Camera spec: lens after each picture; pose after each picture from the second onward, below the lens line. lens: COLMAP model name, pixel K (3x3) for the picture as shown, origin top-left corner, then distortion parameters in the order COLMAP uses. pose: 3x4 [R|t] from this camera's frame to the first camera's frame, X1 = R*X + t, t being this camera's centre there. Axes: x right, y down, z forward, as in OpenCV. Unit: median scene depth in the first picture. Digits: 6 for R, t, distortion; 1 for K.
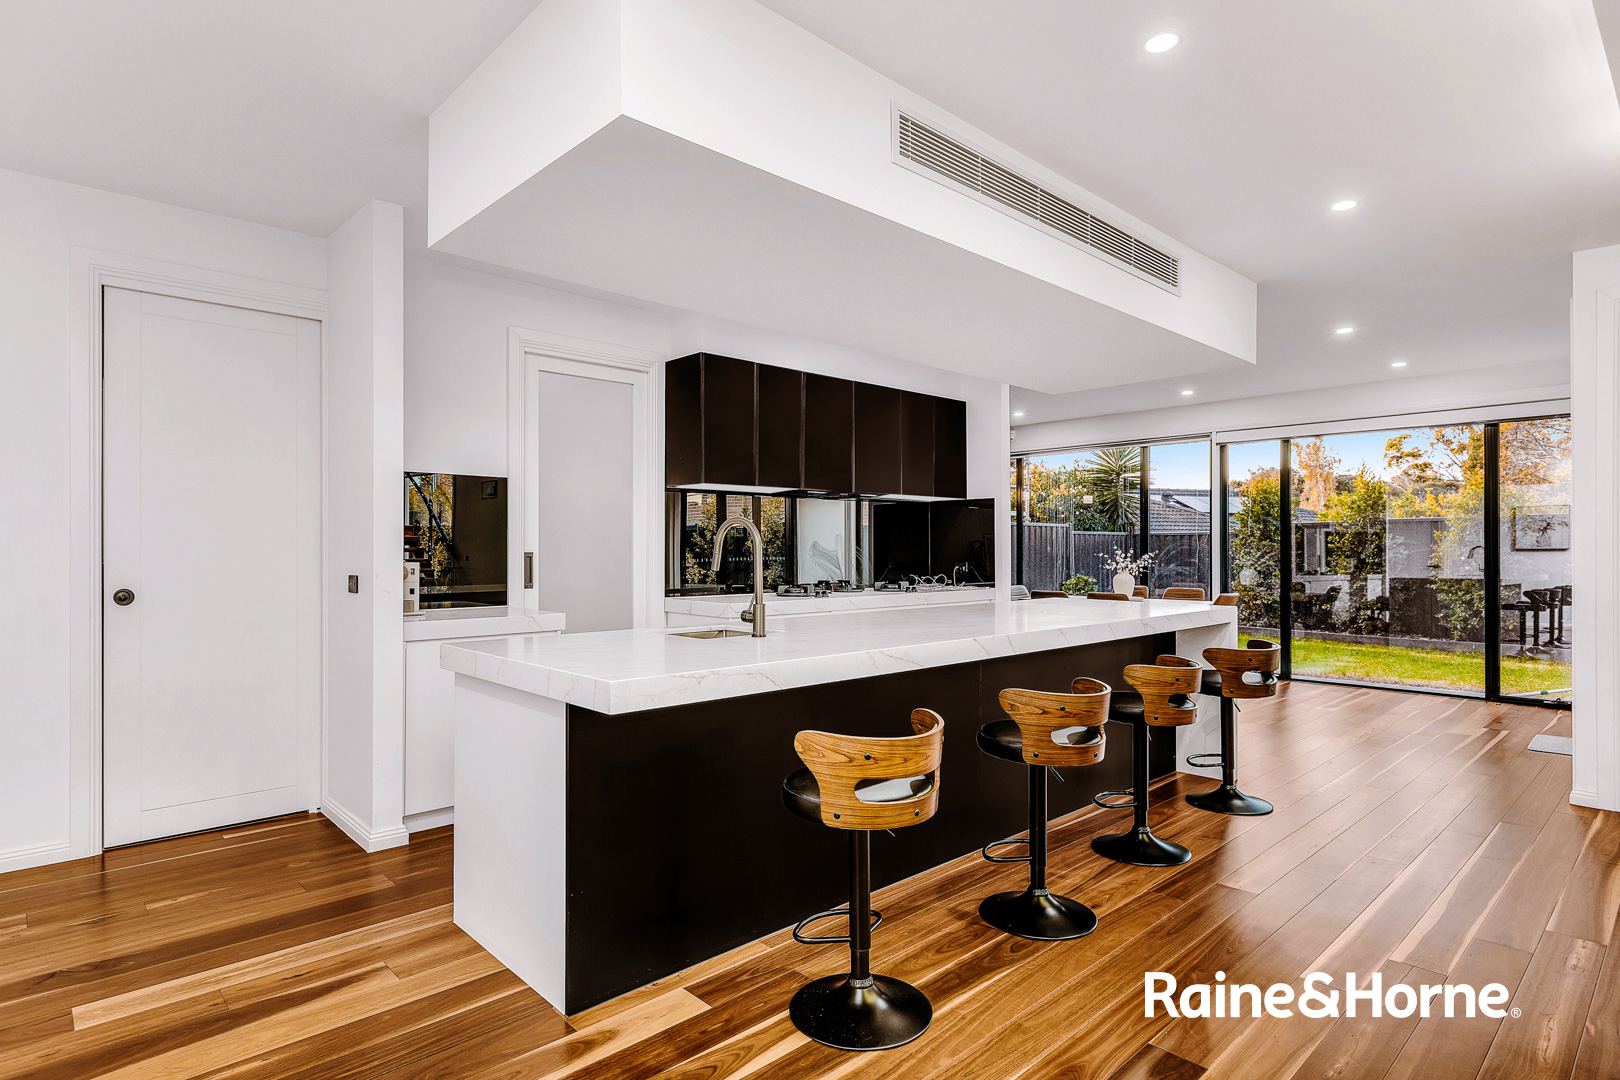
lens RADIAL K [[930.3, 0, 810.0], [0, 930.3, 540.0], [0, 0, 1]] dist [-0.004796, -0.000628]
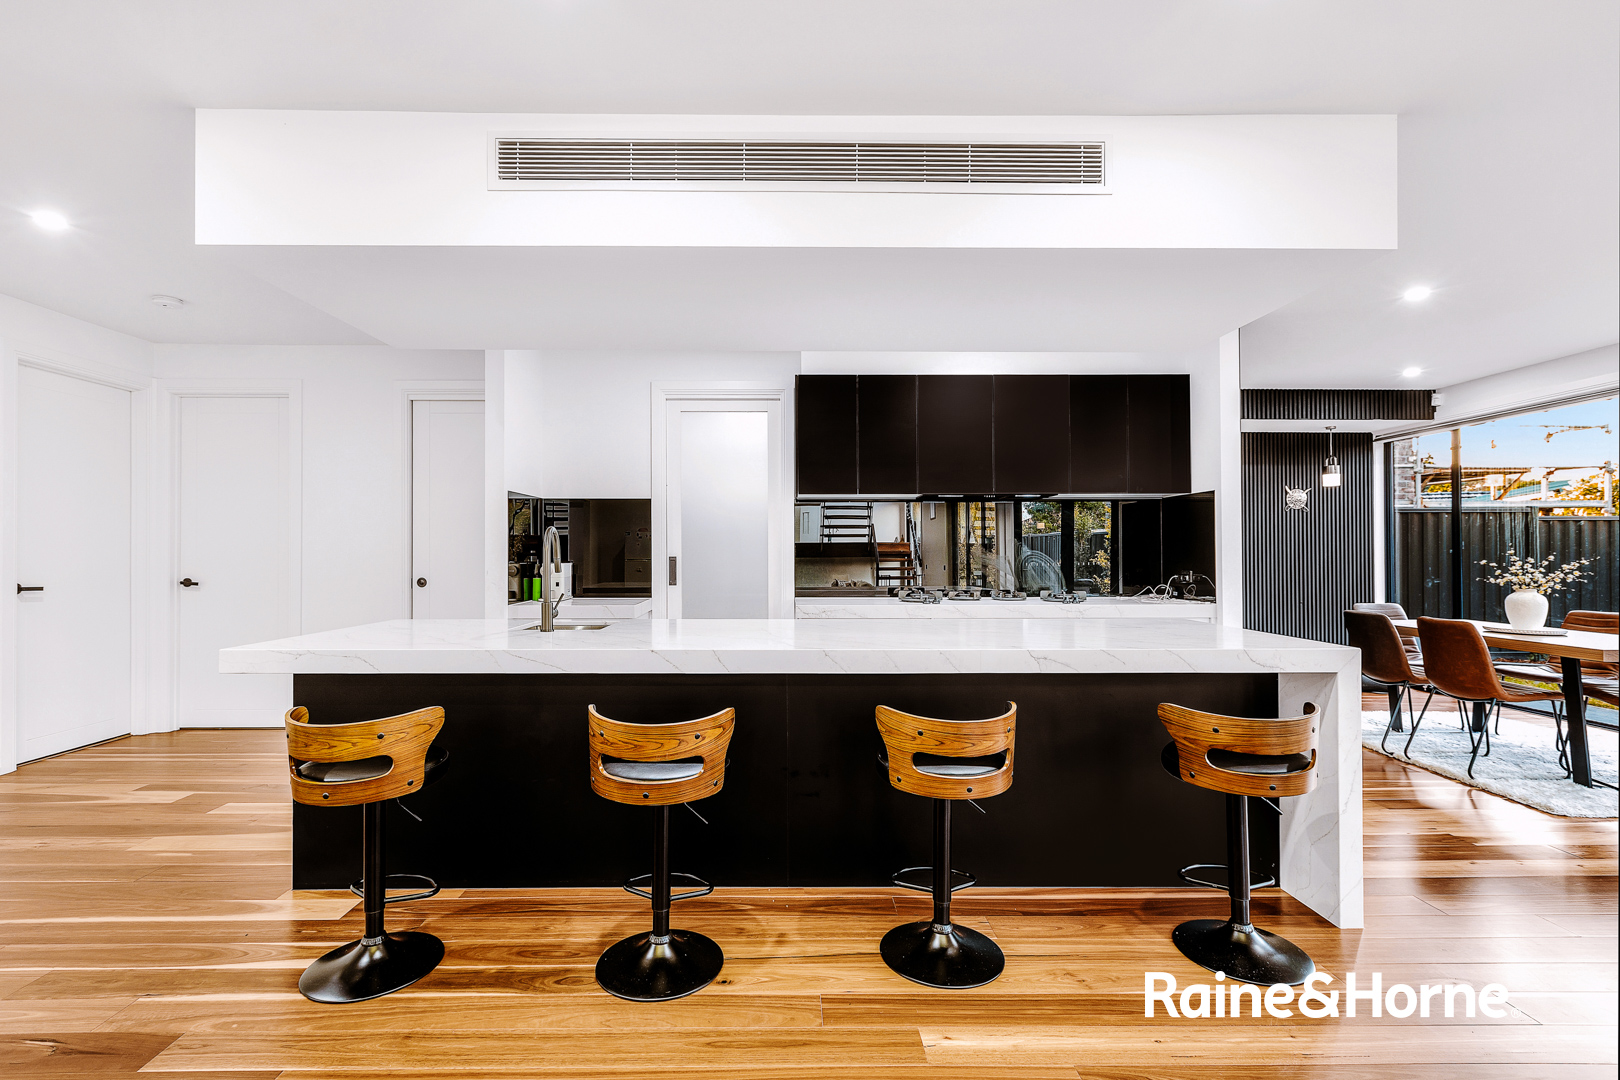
lens RADIAL K [[783.5, 0, 810.0], [0, 783.5, 540.0], [0, 0, 1]] dist [-0.001564, -0.000041]
pose [[0.702911, -0.010409, -0.711202, 0.588888], [0.006021, 0.999944, -0.008684, 0.001346], [0.711253, 0.001822, 0.702934, 0.378245]]
